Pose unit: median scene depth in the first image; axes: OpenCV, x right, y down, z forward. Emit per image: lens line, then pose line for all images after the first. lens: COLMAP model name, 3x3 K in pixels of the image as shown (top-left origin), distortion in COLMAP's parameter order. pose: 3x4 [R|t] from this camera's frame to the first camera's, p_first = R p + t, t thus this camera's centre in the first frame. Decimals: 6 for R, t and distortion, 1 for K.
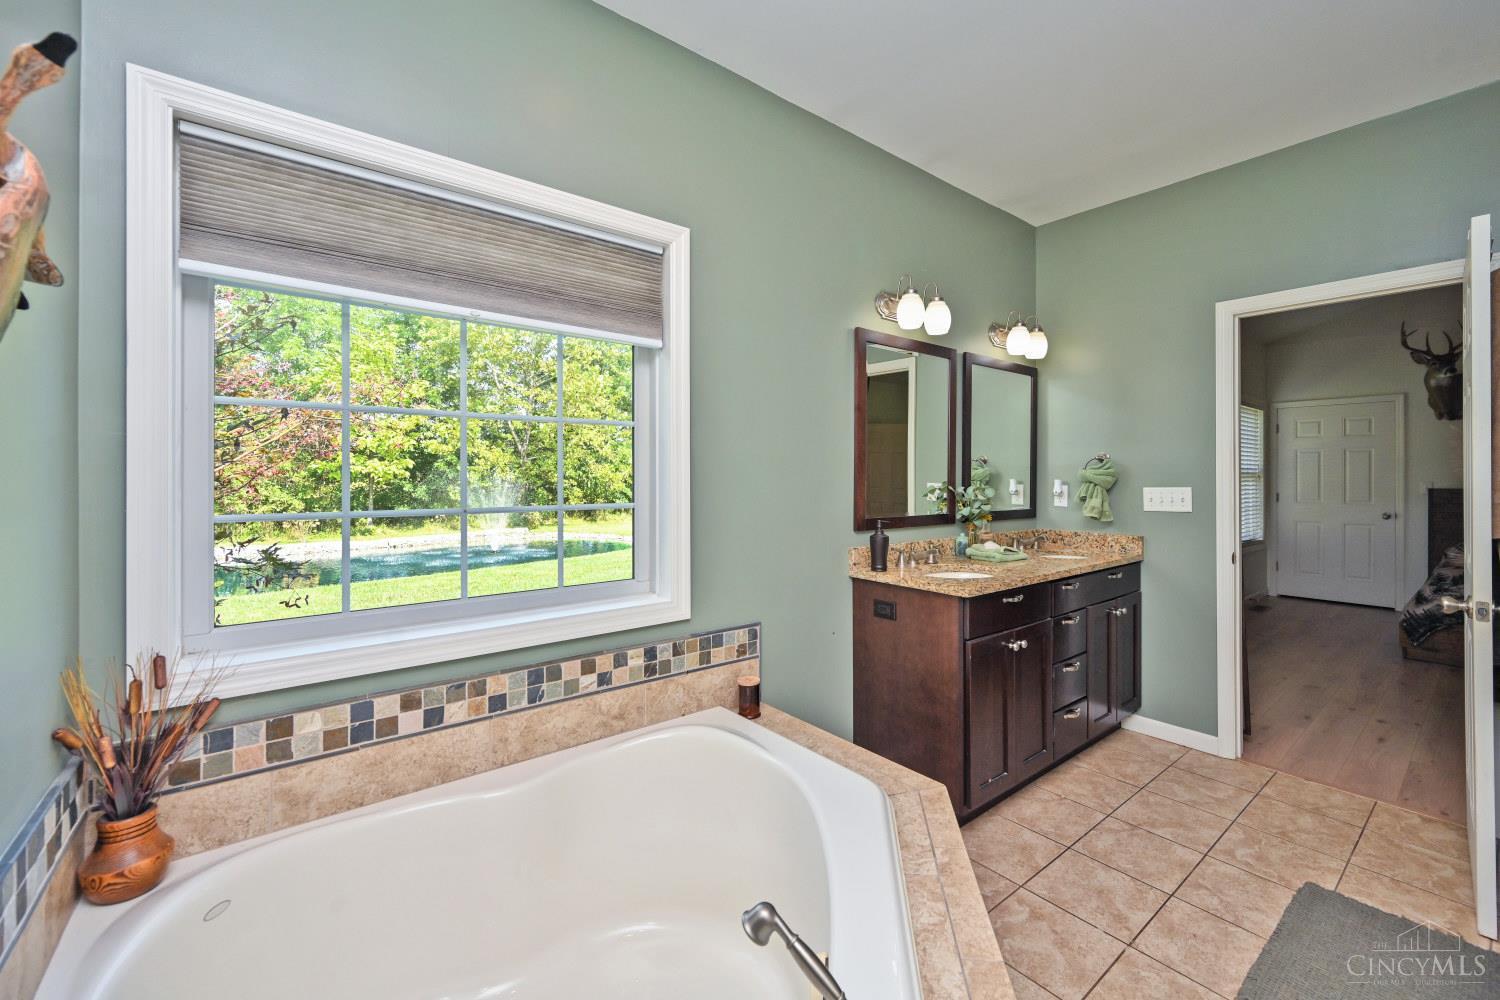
lens RADIAL K [[622.9, 0, 786.8], [0, 622.9, 474.4], [0, 0, 1]] dist [-0.000055, 0.000151]
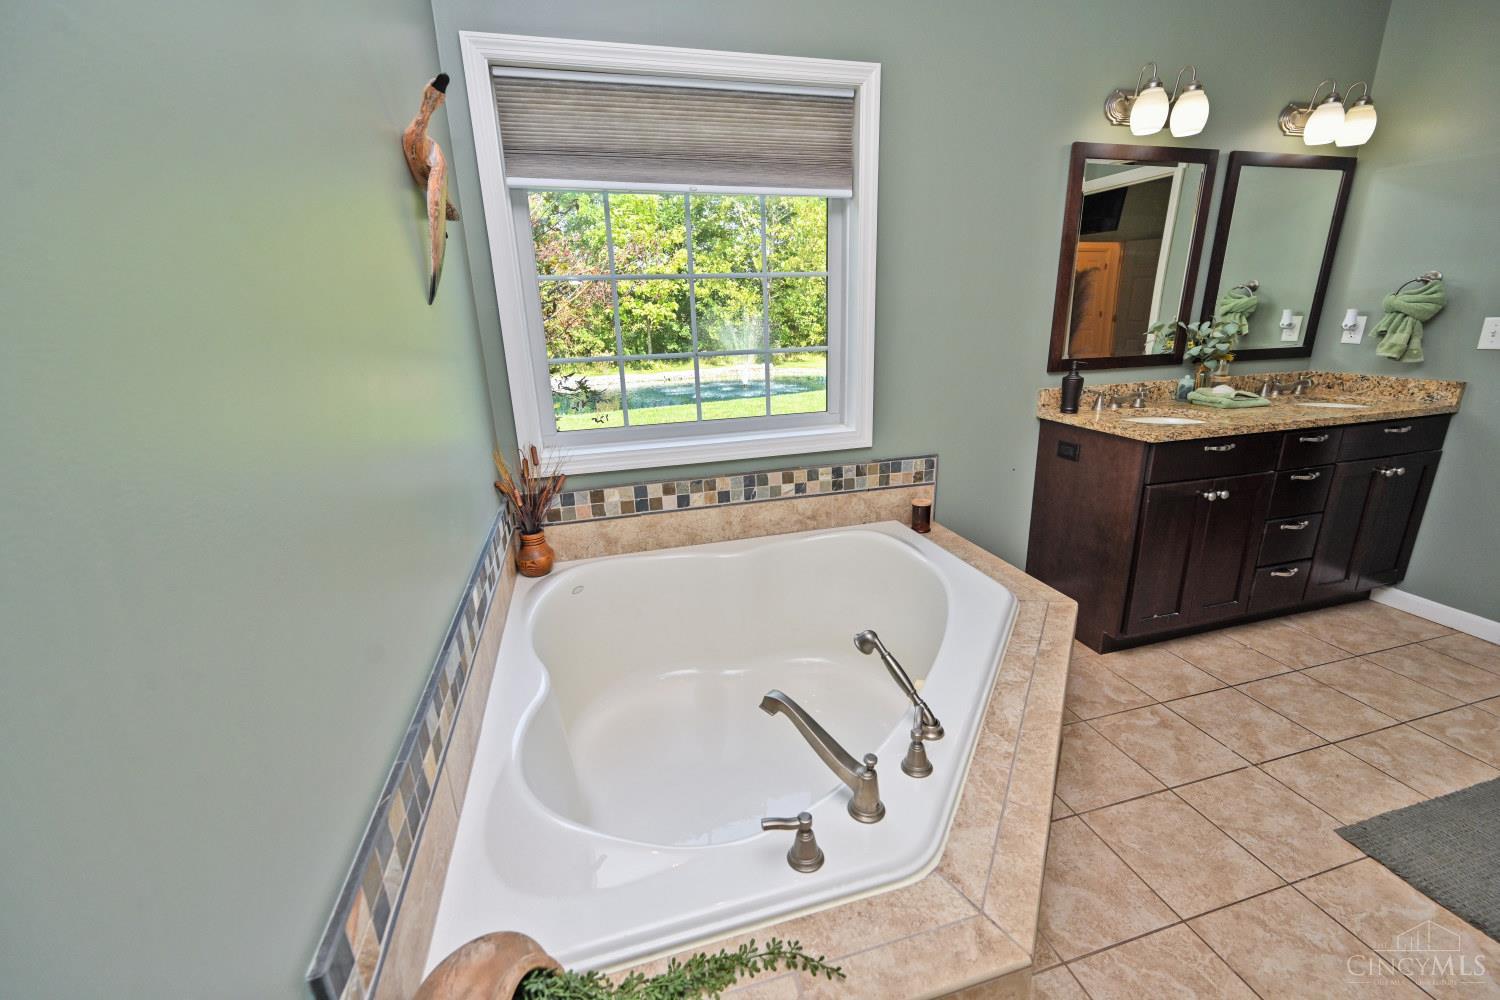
lens RADIAL K [[614.7, 0, 754.2], [0, 614.7, 496.7], [0, 0, 1]] dist [-0.000824, 0.000130]
pose [[0.910323, 0.091653, -0.403623, 0.132445], [0.030881, 0.957417, 0.287054, -0.020710], [0.412744, -0.273776, 0.868728, -0.141678]]
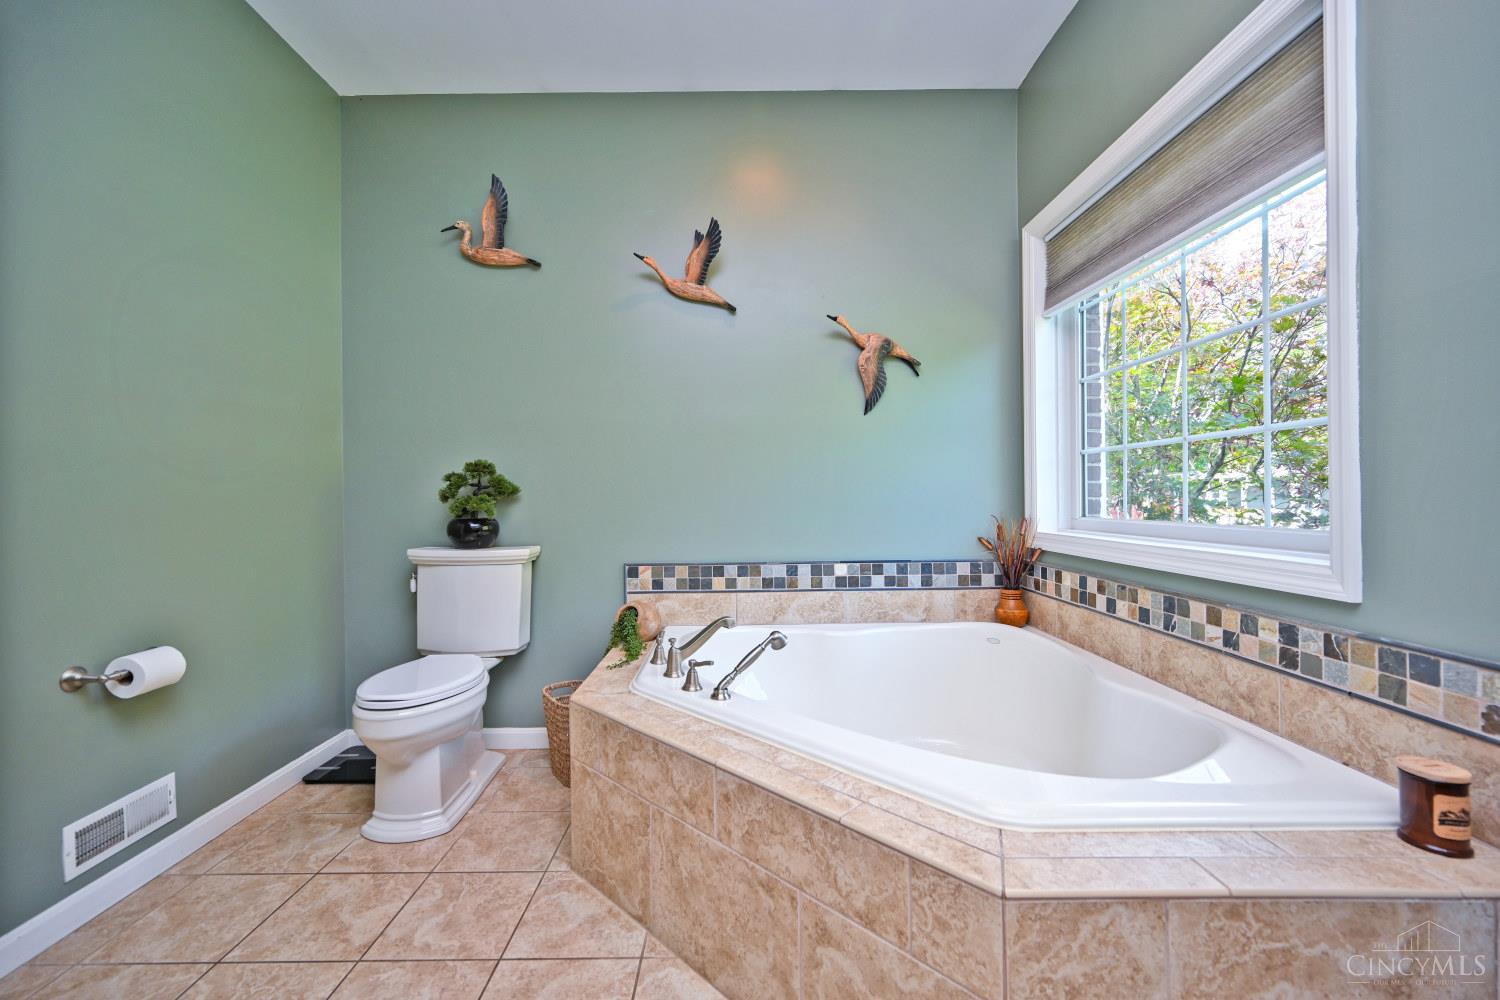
lens RADIAL K [[594.2, 0, 741.7], [0, 594.2, 498.5], [0, 0, 1]] dist [-0.000984, 0.000036]
pose [[-0.639646, 0.008338, -0.768624, 0.682649], [0.012972, 0.999916, 0.000052, 0.140313], [0.768560, -0.009937, -0.639700, 1.005959]]
